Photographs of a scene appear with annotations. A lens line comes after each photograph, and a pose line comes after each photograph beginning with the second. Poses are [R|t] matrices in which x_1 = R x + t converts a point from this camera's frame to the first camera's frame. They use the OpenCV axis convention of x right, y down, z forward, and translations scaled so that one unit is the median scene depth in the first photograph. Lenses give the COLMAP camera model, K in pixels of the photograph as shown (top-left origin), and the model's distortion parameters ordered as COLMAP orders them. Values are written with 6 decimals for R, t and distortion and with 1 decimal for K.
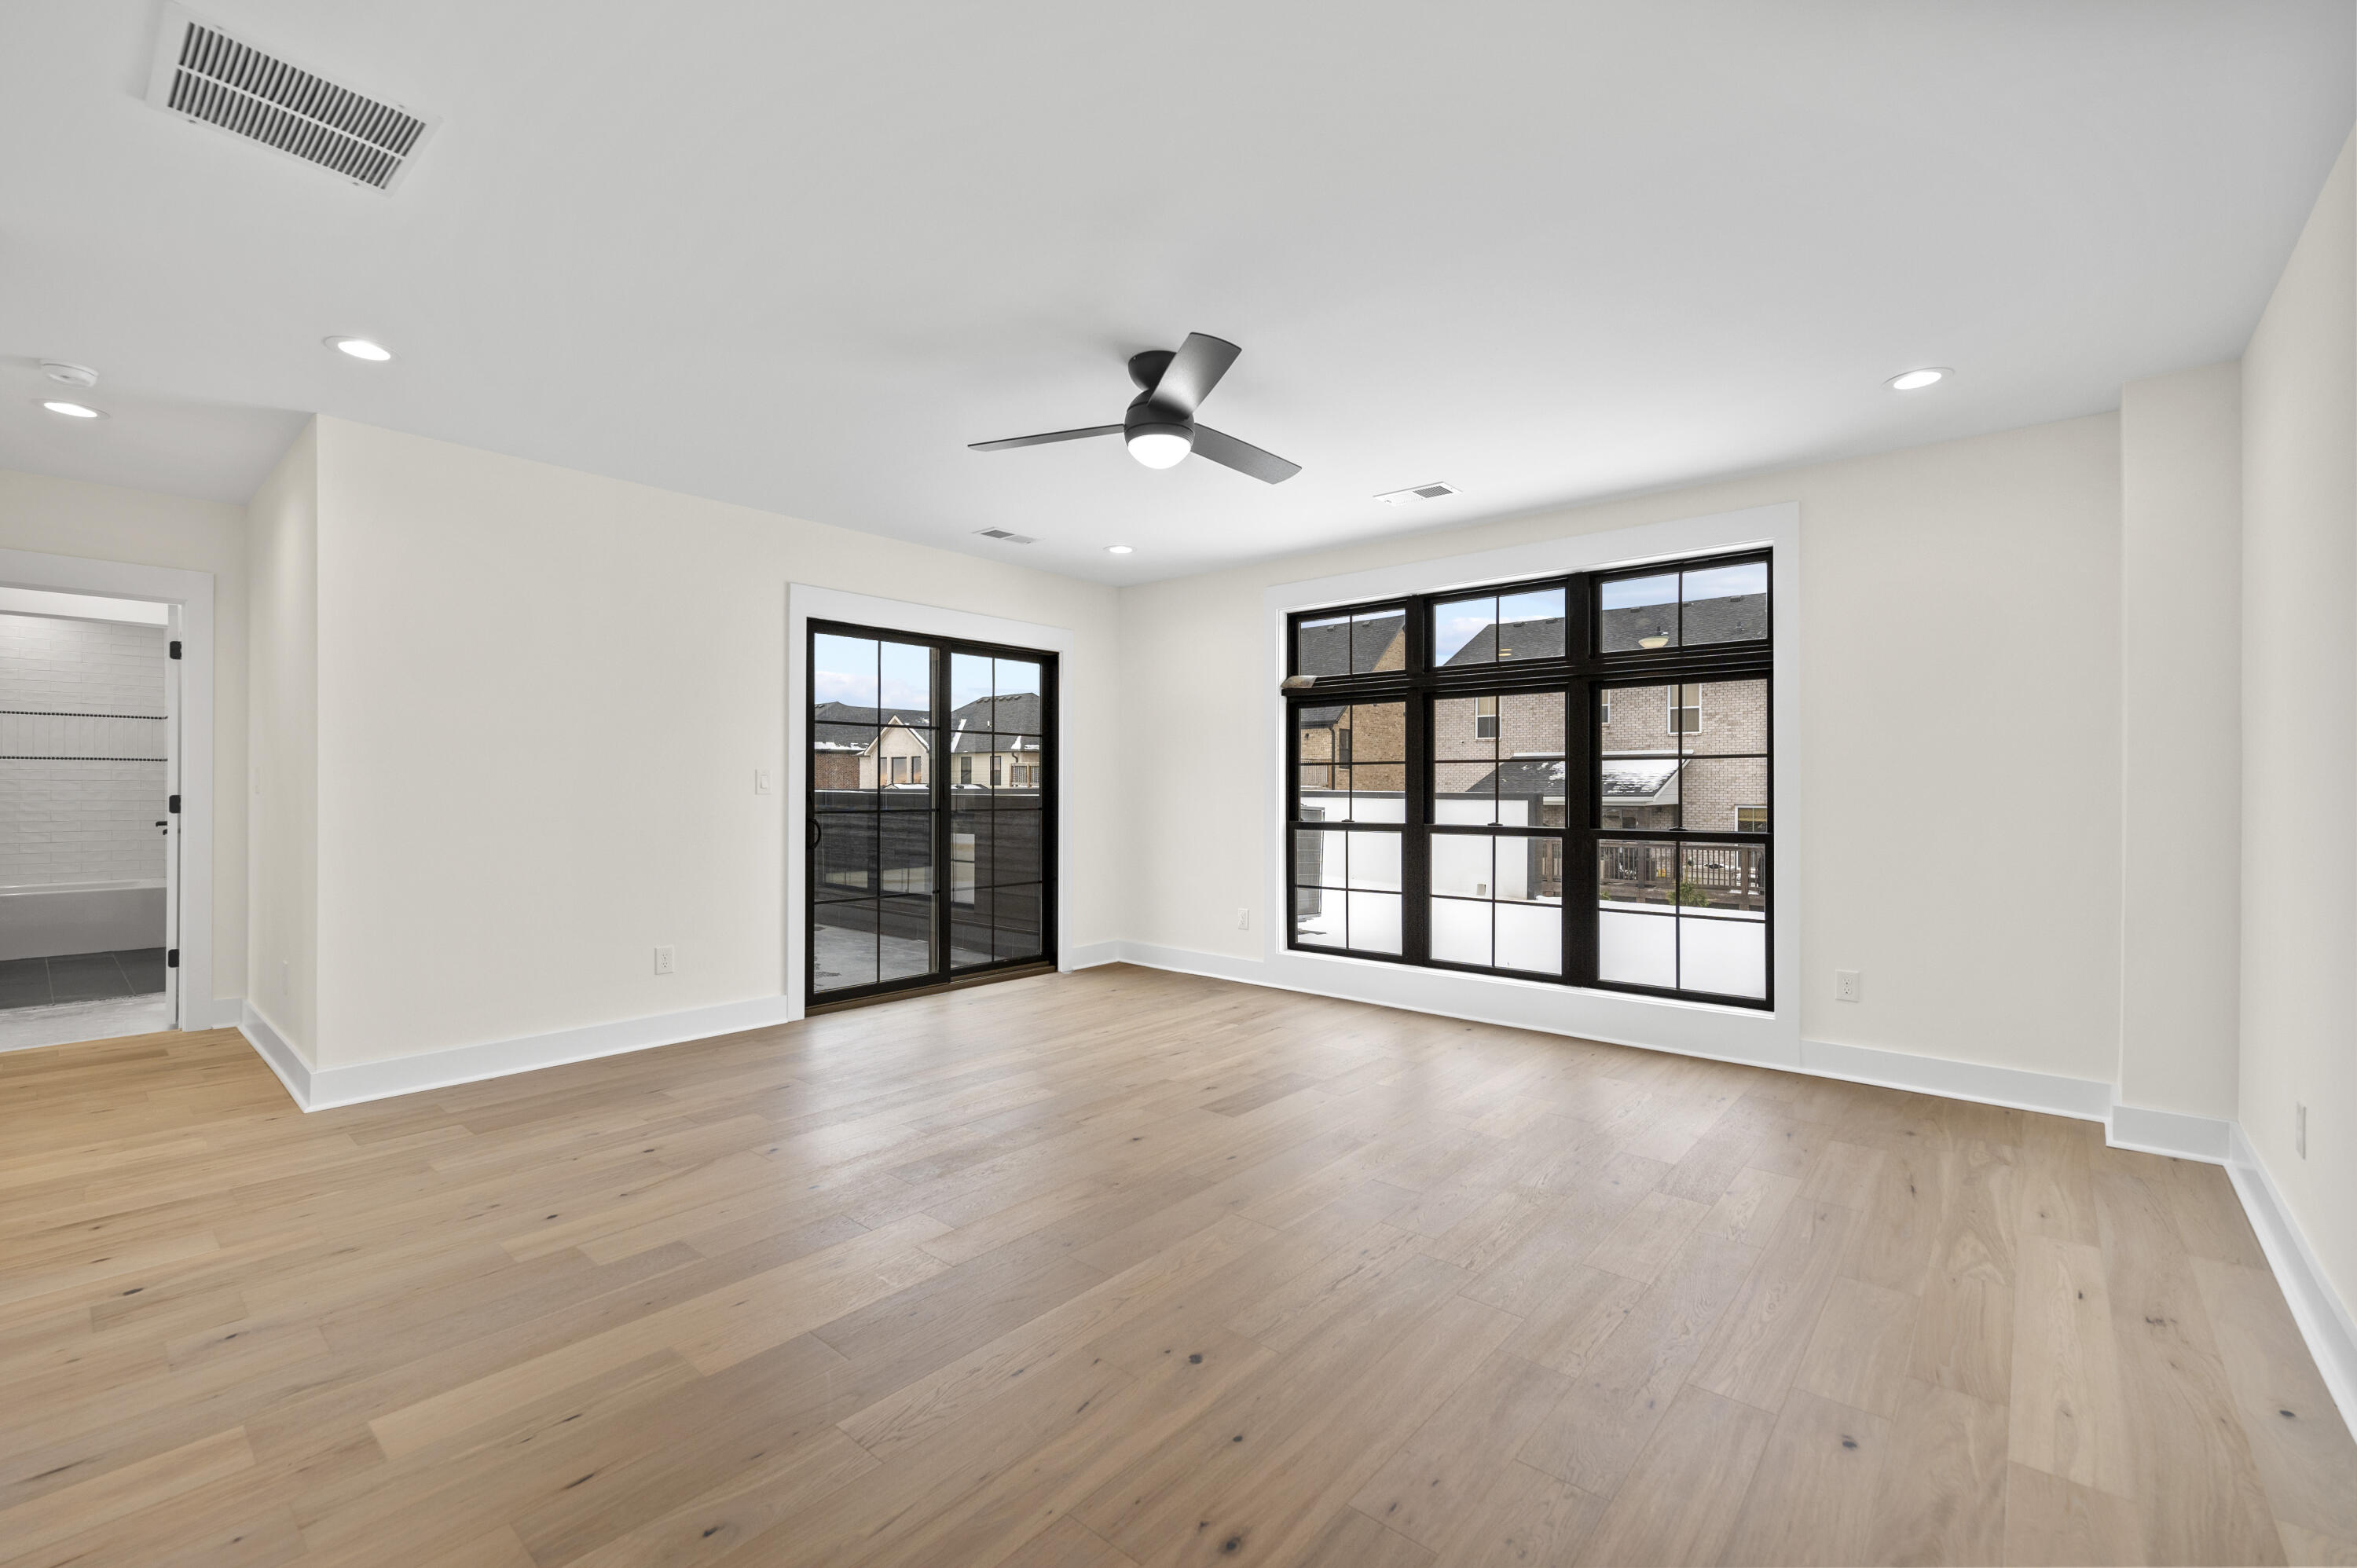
lens RADIAL K [[1013.6, 0, 1178.5], [0, 1013.6, 784.0], [0, 0, 1]] dist [-0.000020, -0.000181]
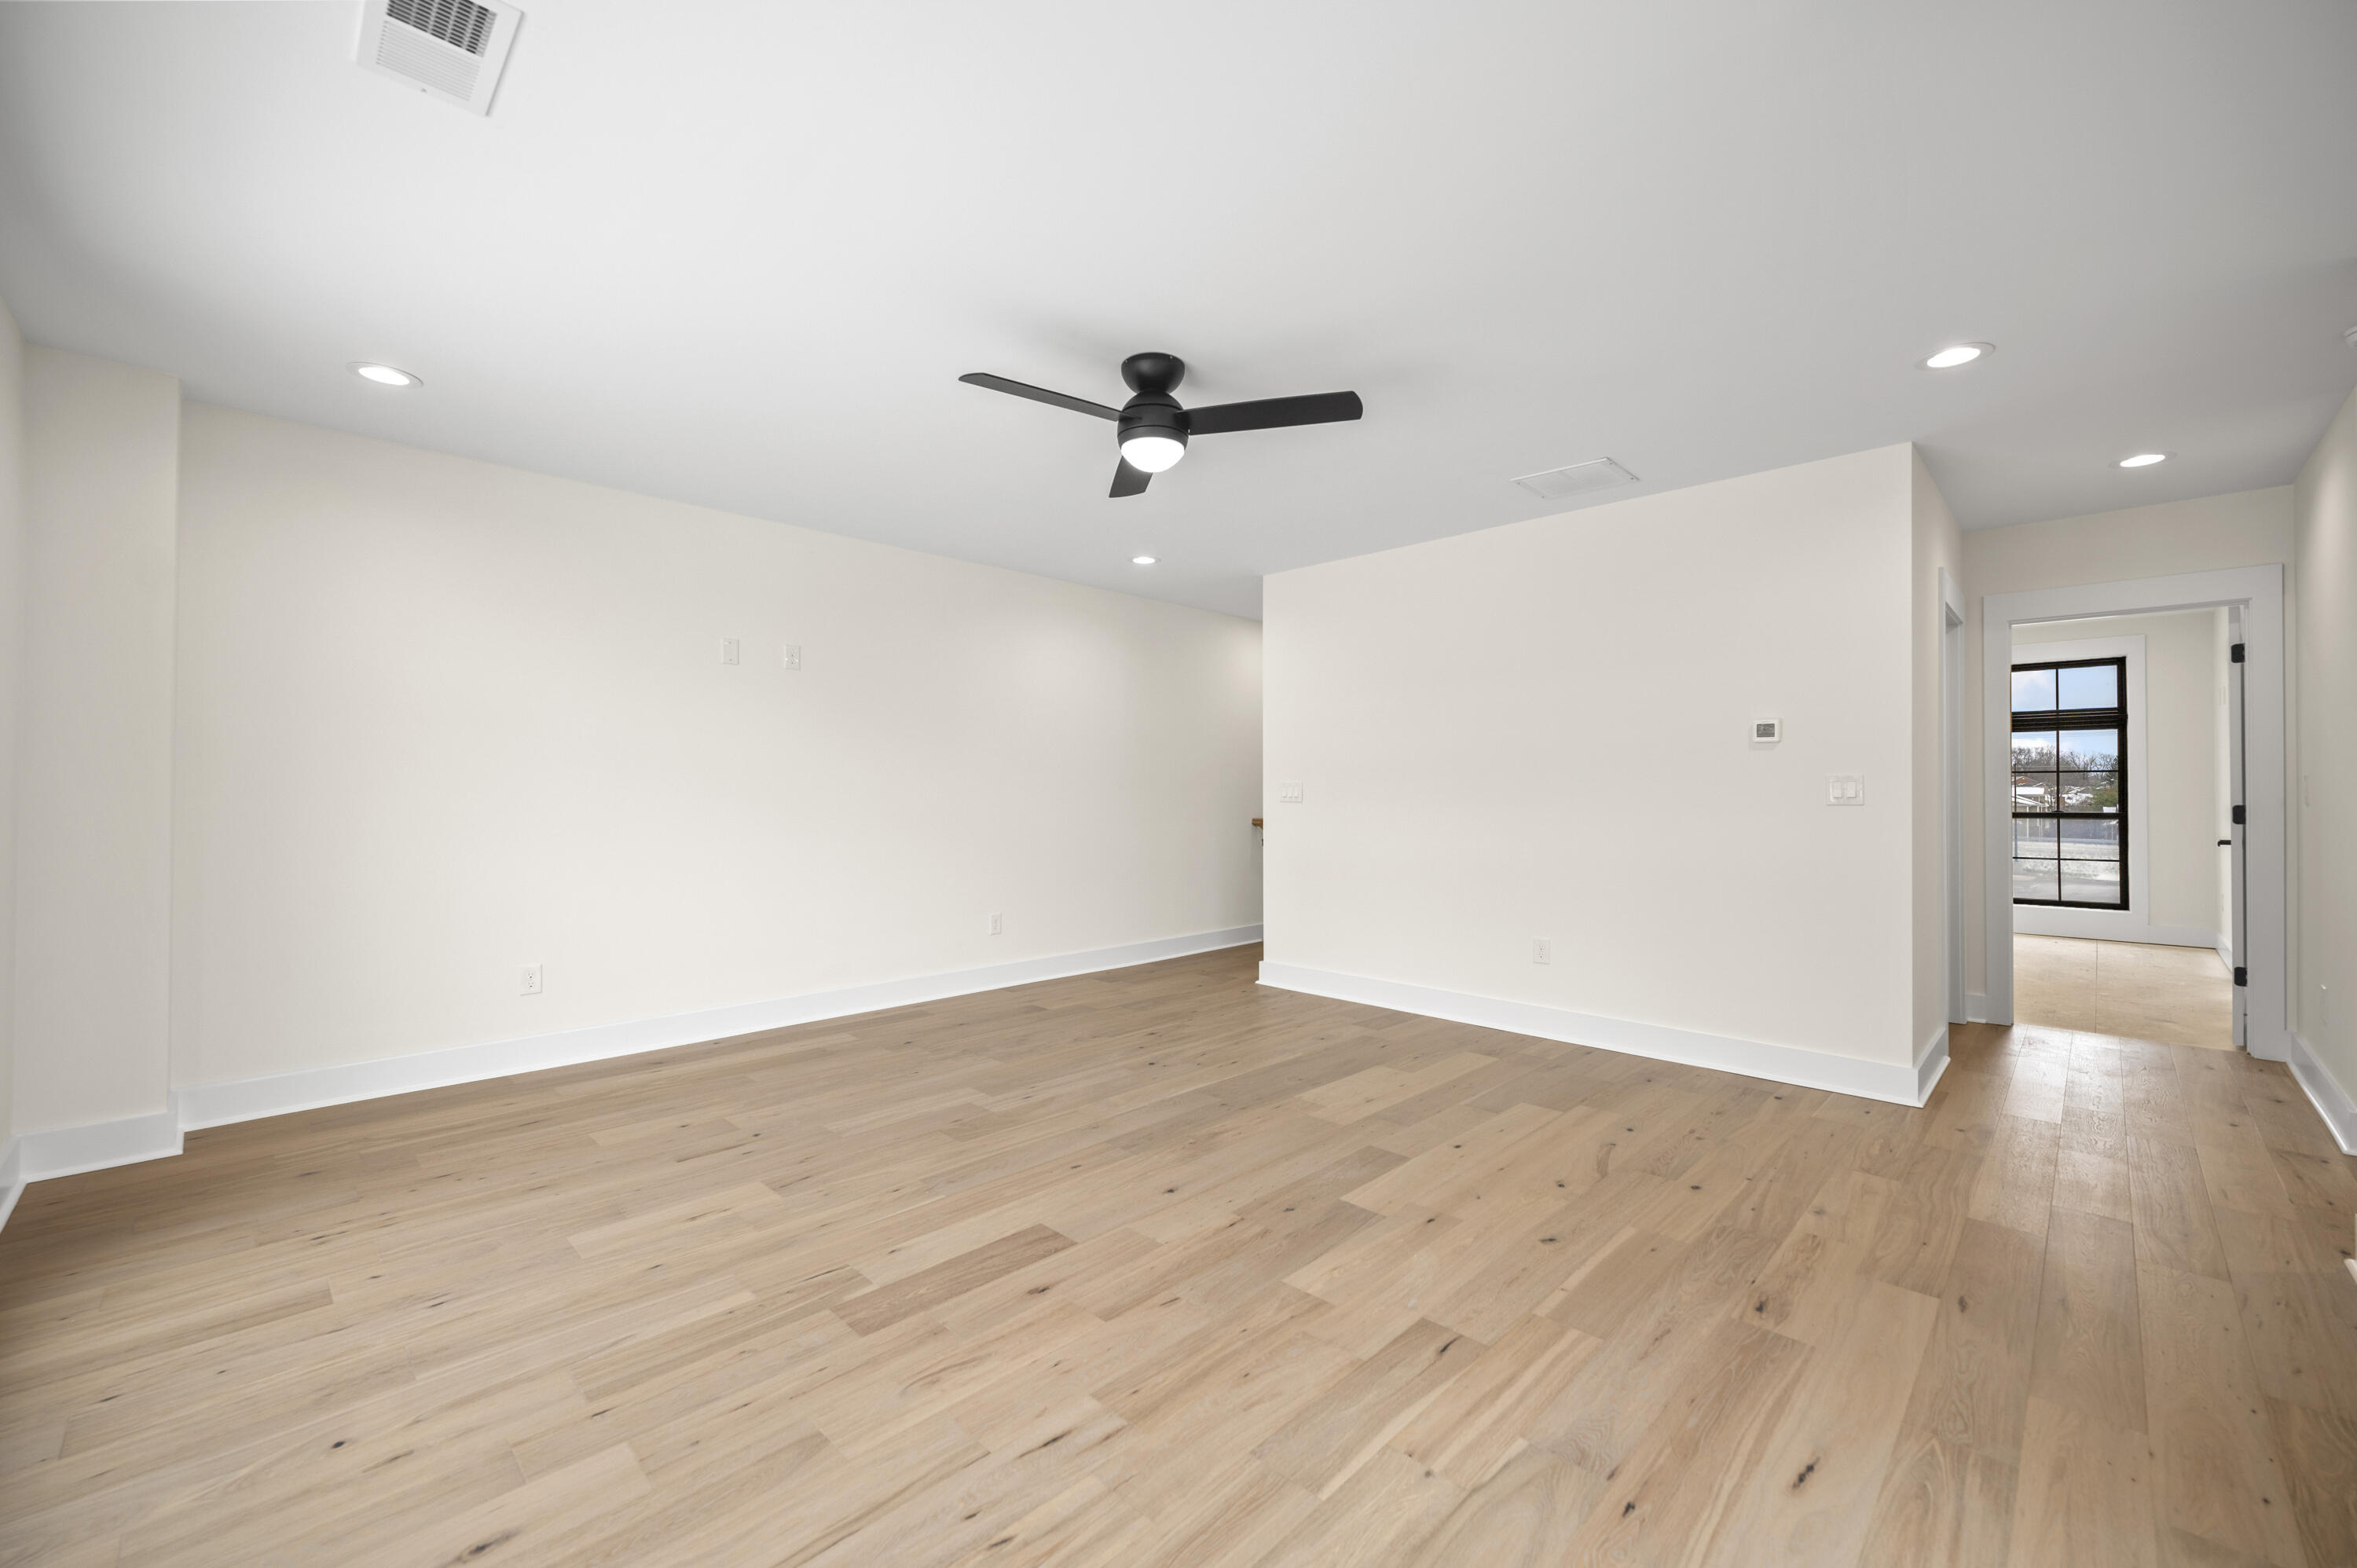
lens RADIAL K [[945.6, 0, 1178.5], [0, 945.6, 784.0], [0, 0, 1]] dist [0.013506, -0.000562]
pose [[-0.997840, -0.004681, 0.065518, -0.113666], [-0.005743, 0.999855, -0.016027, 0.010540], [-0.065433, -0.016369, -0.997723, 2.054227]]
